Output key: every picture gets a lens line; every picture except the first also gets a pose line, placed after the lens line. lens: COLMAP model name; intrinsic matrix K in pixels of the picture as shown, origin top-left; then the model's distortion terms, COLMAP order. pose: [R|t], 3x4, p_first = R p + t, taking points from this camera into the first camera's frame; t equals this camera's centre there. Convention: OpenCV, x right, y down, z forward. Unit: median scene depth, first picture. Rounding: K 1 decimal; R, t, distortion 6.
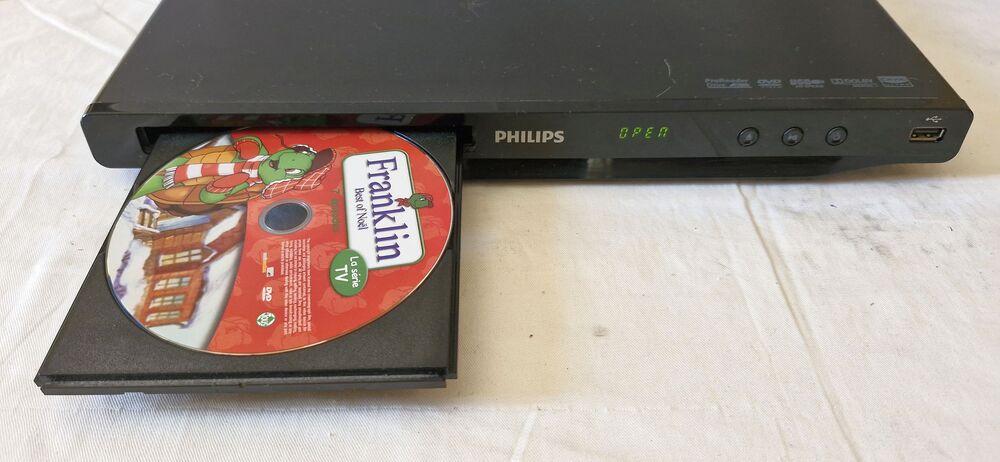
lens RADIAL K [[752.0, 0, 495.7], [0, 752.0, 238.9], [0, 0, 1]] dist [0.058599, -0.069355]
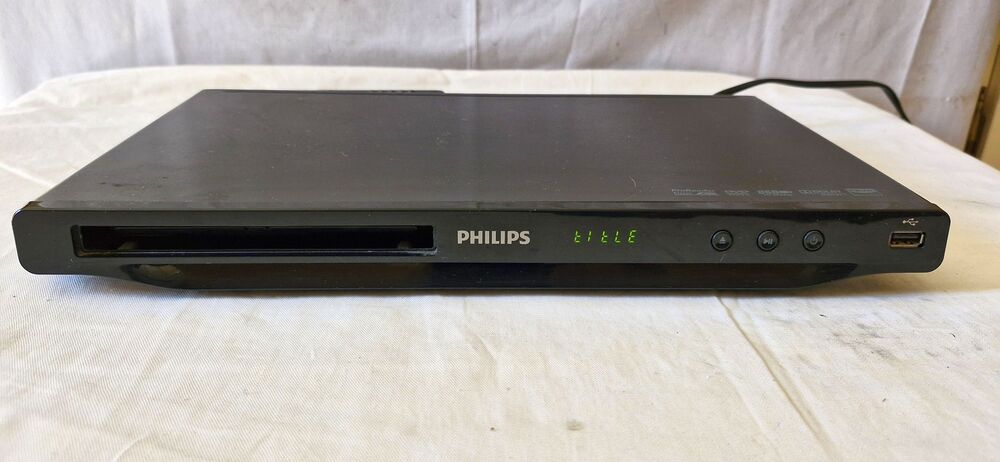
lens RADIAL K [[752.0, 0, 498.6], [0, 752.0, 209.1], [0, 0, 1]] dist [0.058599, -0.069355]
pose [[0.999630, 0.003534, 0.026976, 0.025697], [0.006645, 0.929776, -0.368067, 0.180442], [-0.026383, 0.368110, 0.929408, 0.107942]]
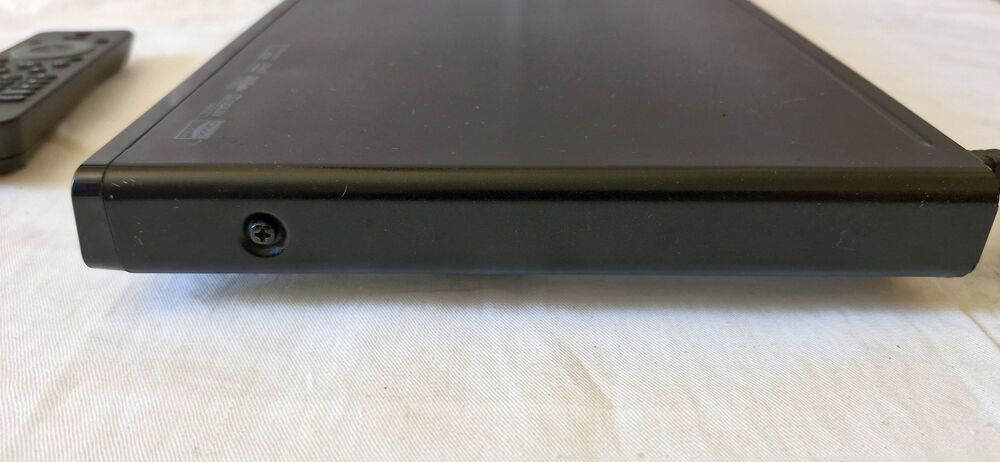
lens RADIAL K [[752.0, 0, 483.0], [0, 752.0, 230.2], [0, 0, 1]] dist [0.058599, -0.069355]
pose [[0.999867, 0.009717, -0.013104, -0.033381], [-0.012758, 0.966350, -0.256913, 0.050979], [0.010167, 0.257046, 0.966346, 0.430435]]
